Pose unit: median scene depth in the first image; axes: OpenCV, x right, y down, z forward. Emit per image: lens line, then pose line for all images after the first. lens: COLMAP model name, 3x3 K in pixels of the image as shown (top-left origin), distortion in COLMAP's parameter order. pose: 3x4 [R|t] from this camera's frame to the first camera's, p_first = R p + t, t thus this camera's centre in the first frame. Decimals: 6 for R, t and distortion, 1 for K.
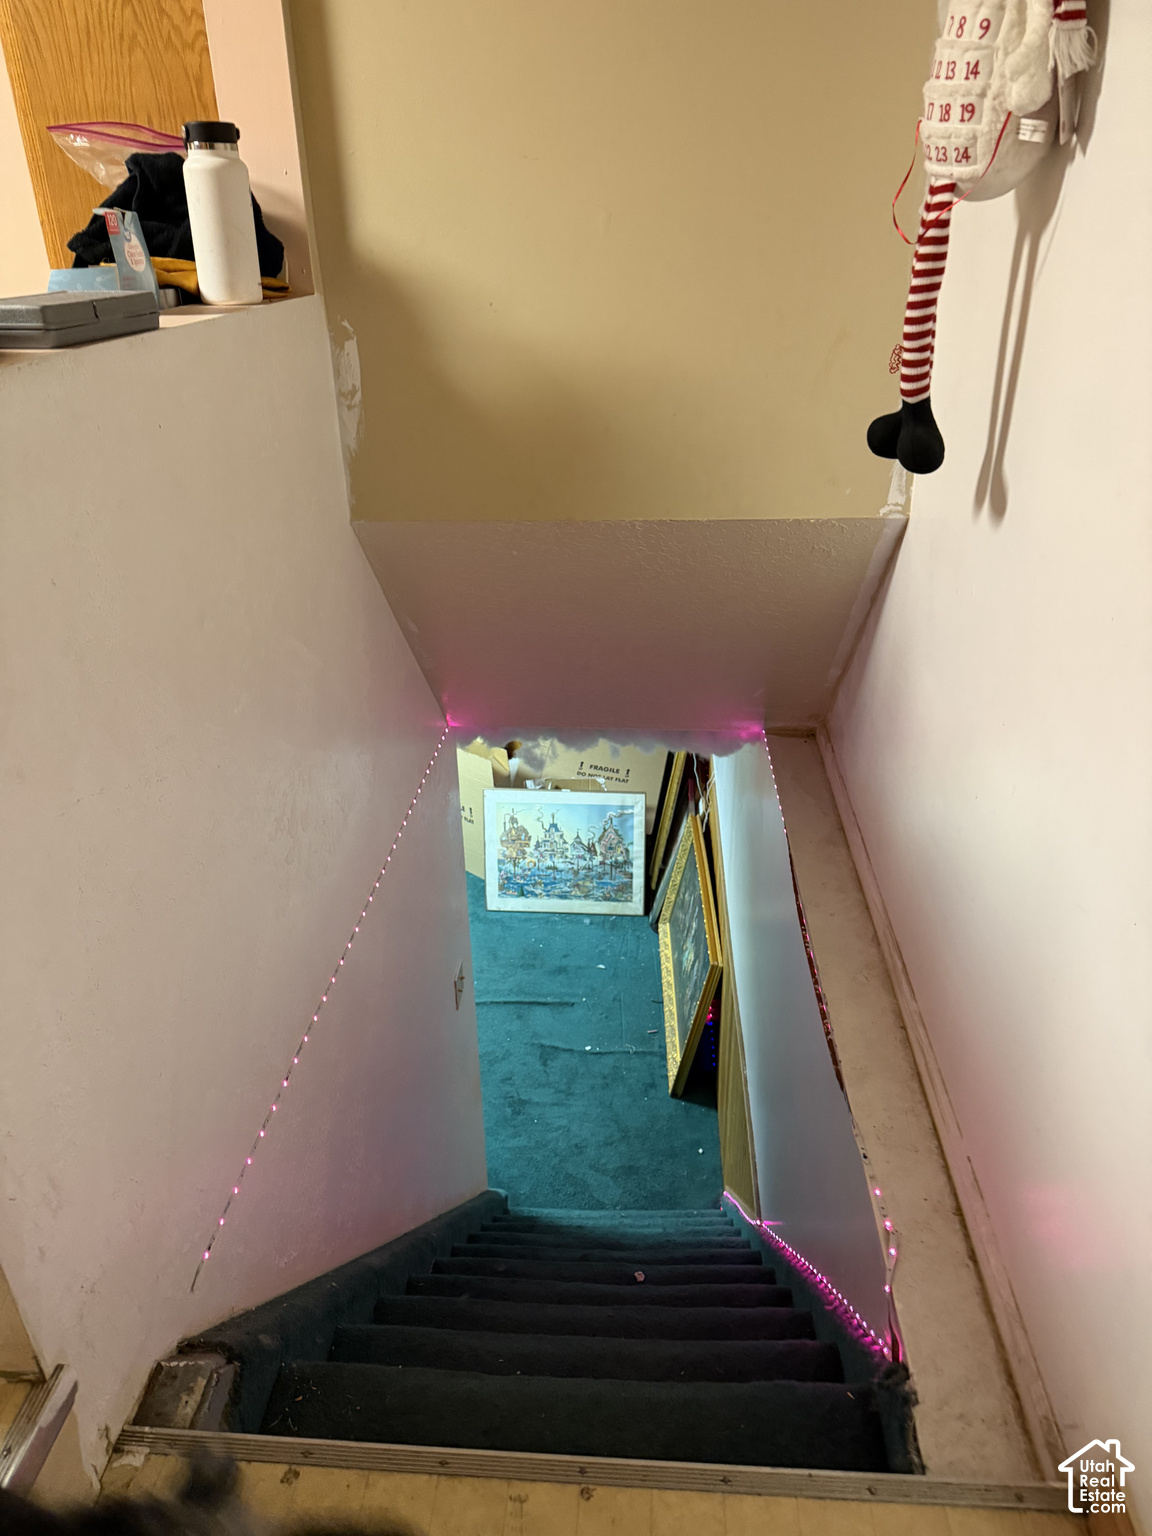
lens RADIAL K [[1088.1, 0, 579.8], [0, 1088.1, 768.0], [0, 0, 1]] dist [0.036051, -0.008126]
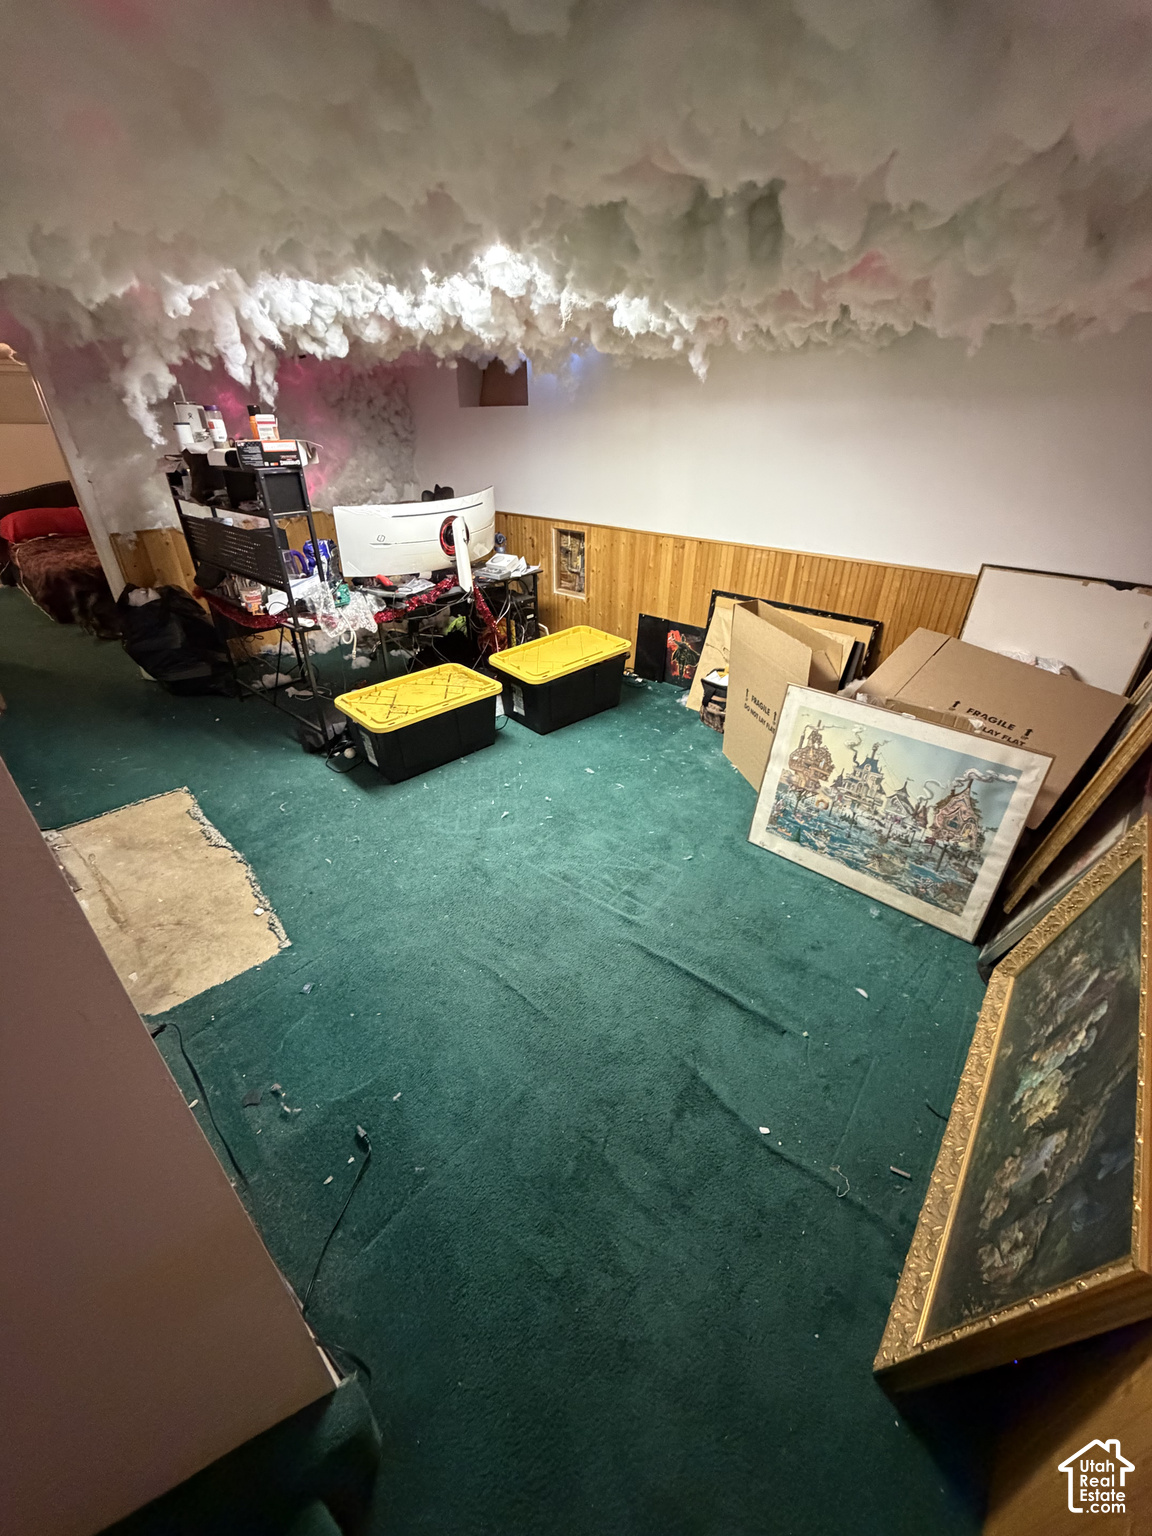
lens RADIAL K [[610.2, 0, 573.6], [0, 610.2, 760.0], [0, 0, 1]] dist [-0.007519, 0.000013]
pose [[0.784711, 0.315921, -0.533313, 0.031919], [-0.287288, 0.947748, 0.138709, 0.052454], [0.549267, 0.044368, 0.834468, 0.580609]]
